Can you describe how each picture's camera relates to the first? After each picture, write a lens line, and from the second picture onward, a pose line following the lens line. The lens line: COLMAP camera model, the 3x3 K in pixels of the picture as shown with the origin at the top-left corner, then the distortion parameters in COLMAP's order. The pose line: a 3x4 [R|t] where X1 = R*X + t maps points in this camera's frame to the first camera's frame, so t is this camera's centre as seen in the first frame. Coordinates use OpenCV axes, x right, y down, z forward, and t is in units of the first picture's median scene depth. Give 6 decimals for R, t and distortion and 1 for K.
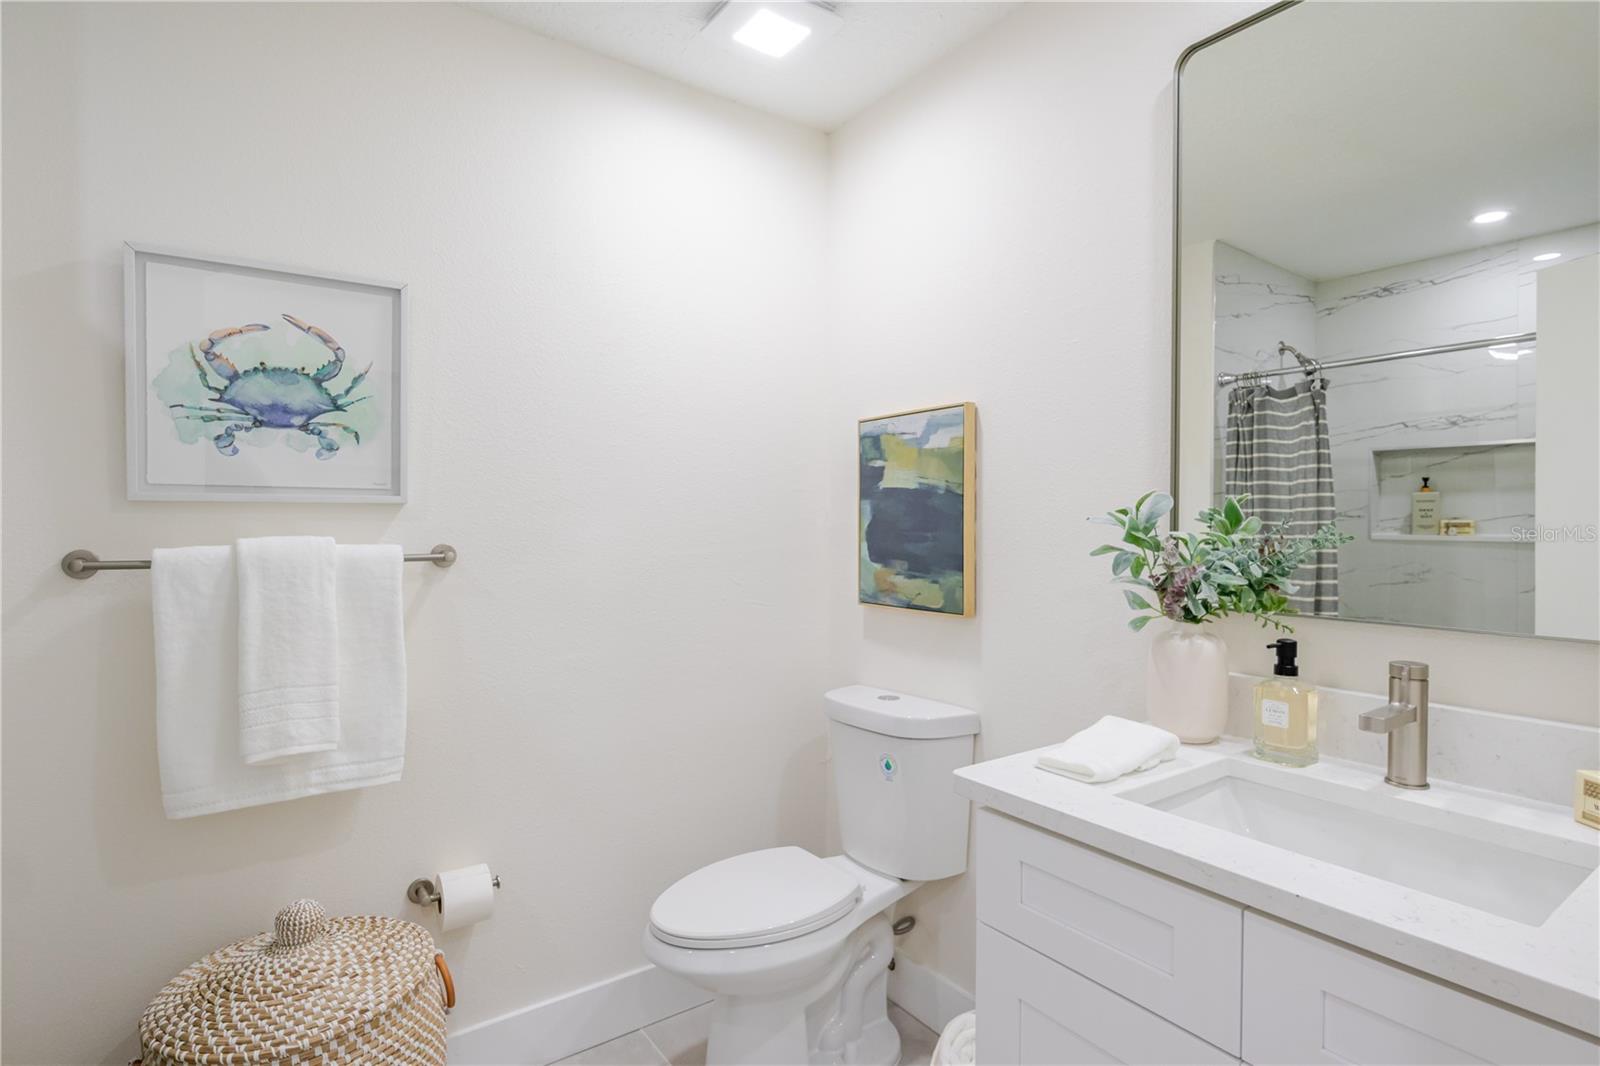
lens RADIAL K [[805.8, 0, 806.2], [0, 805.8, 533.2], [0, 0, 1]] dist [-0.007038, -0.000057]
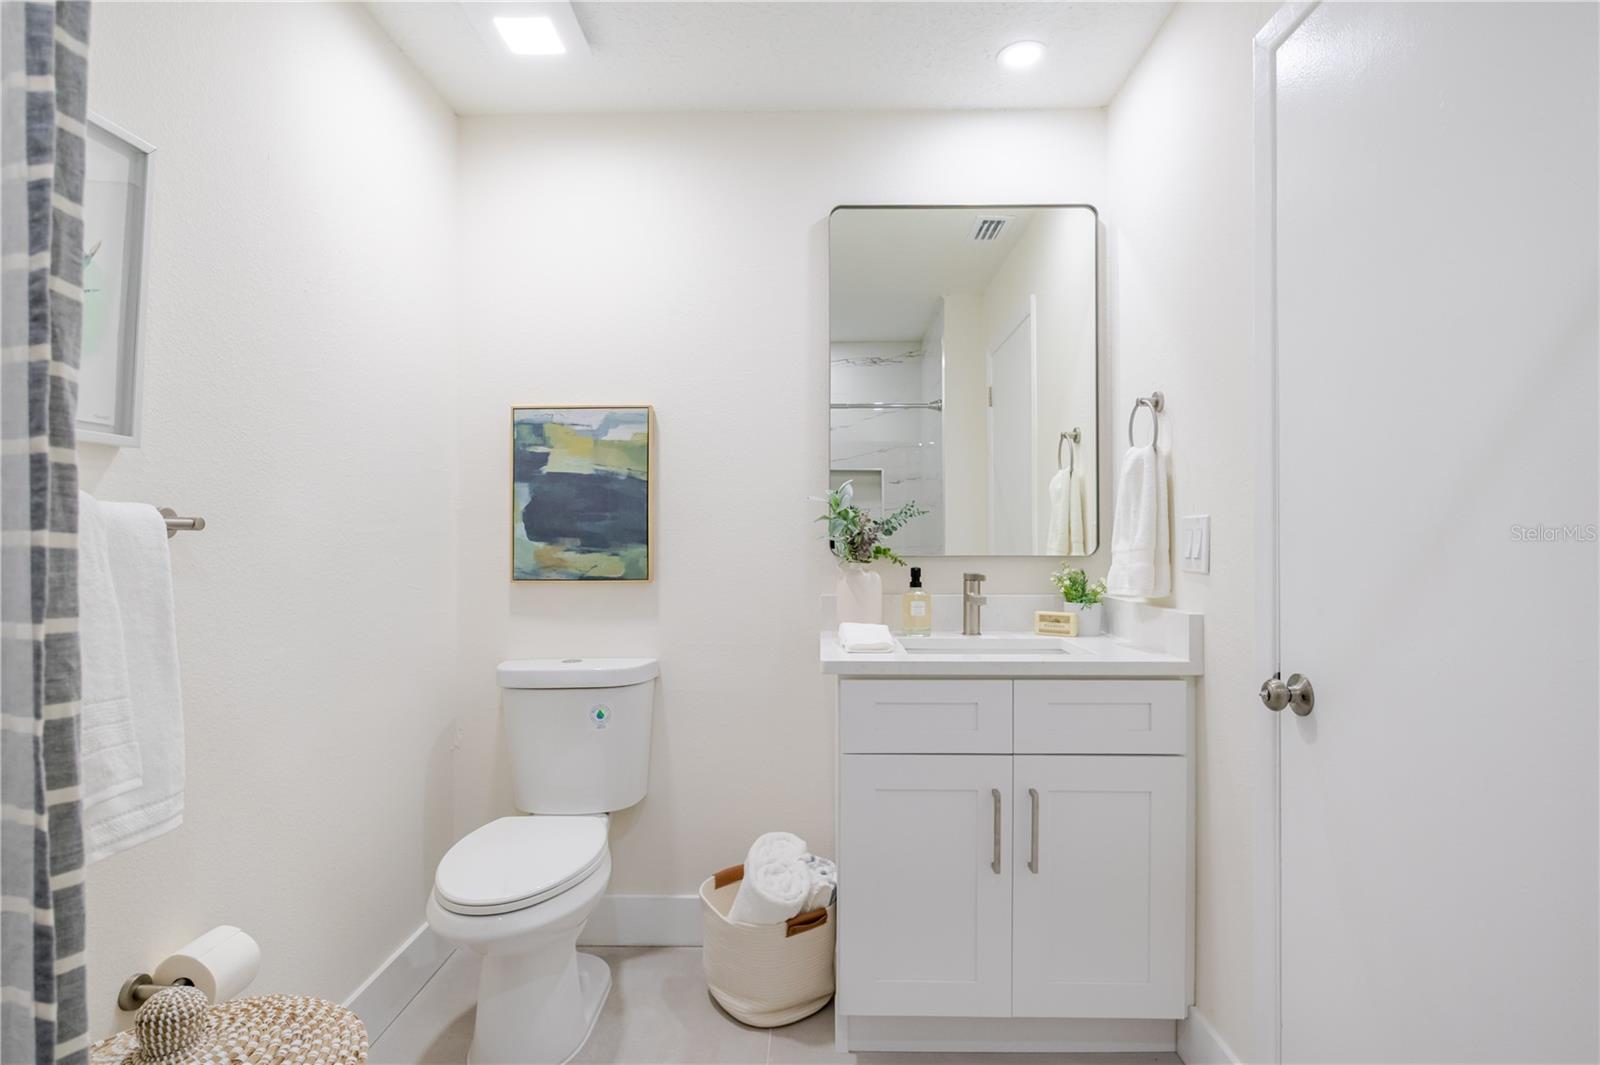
lens RADIAL K [[805.8, 0, 806.2], [0, 805.8, 532.7], [0, 0, 1]] dist [-0.007038, -0.000057]
pose [[0.595201, 0.003149, 0.803570, -0.615647], [0.012371, 0.999838, -0.013082, 0.047482], [-0.803481, 0.017727, 0.595066, 0.080535]]
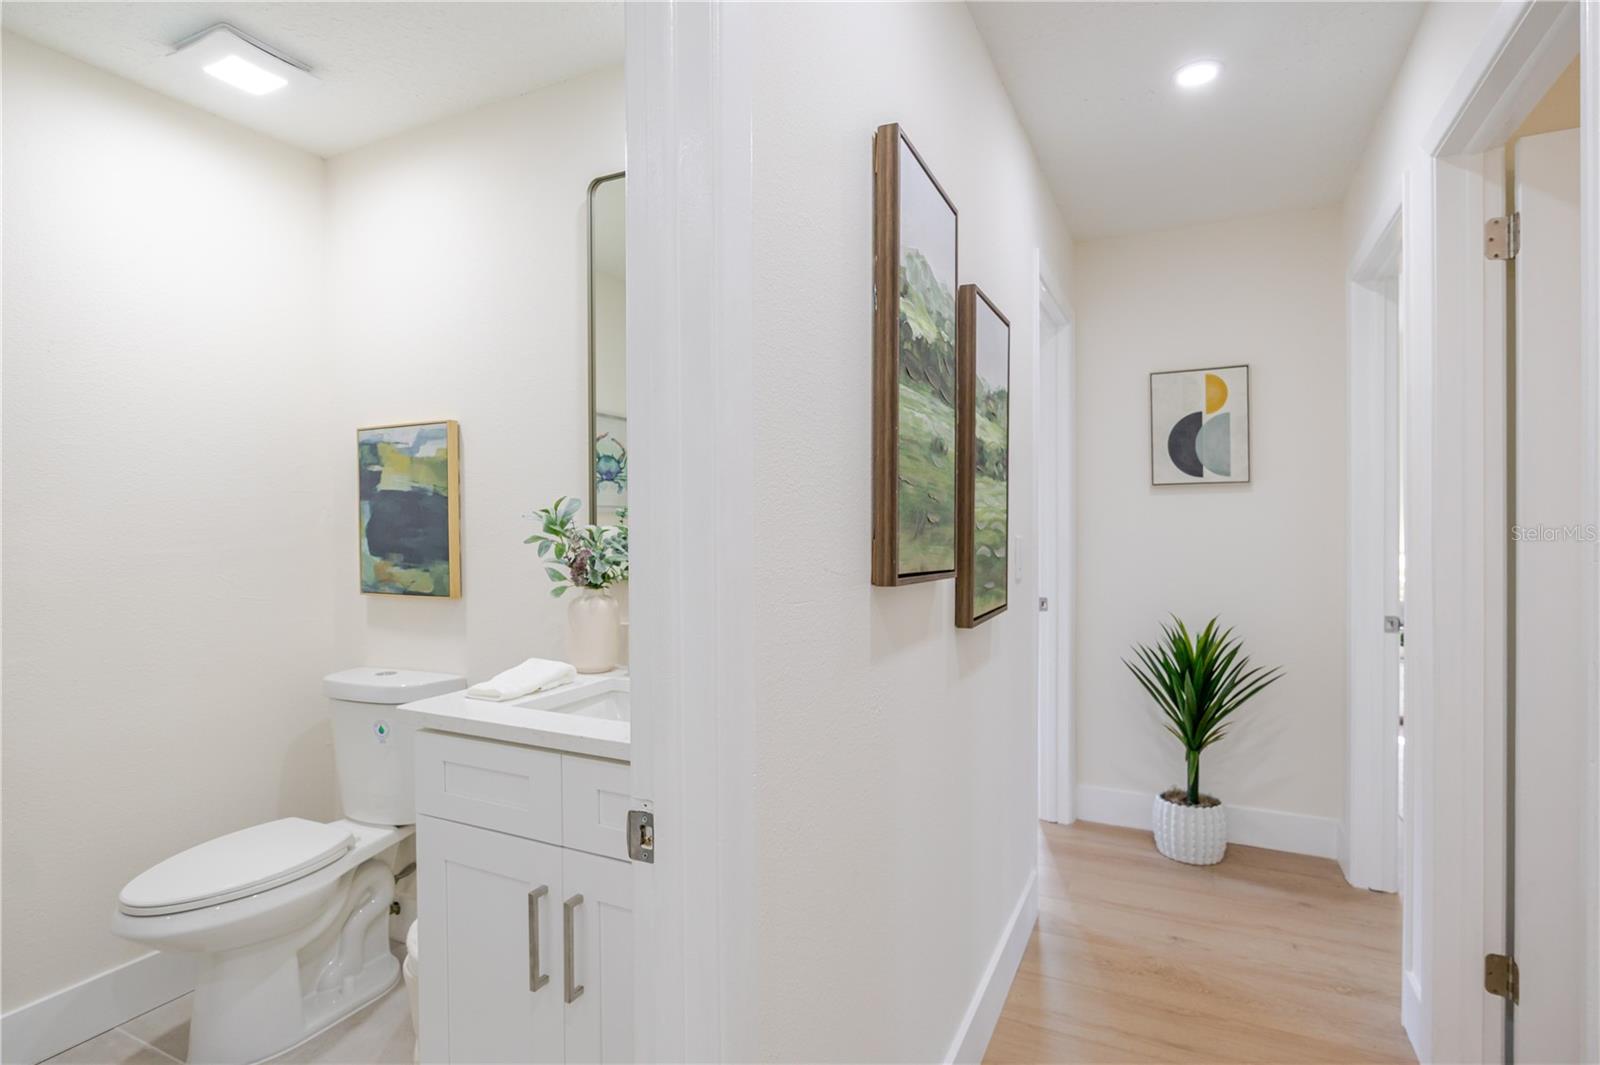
lens RADIAL K [[805.8, 0, 806.2], [0, 805.8, 532.7], [0, 0, 1]] dist [-0.007038, -0.000057]
pose [[0.880180, -0.014068, 0.474431, 0.091747], [0.013384, 0.999899, 0.004818, 0.006848], [-0.474451, 0.002109, 0.880280, -0.298186]]
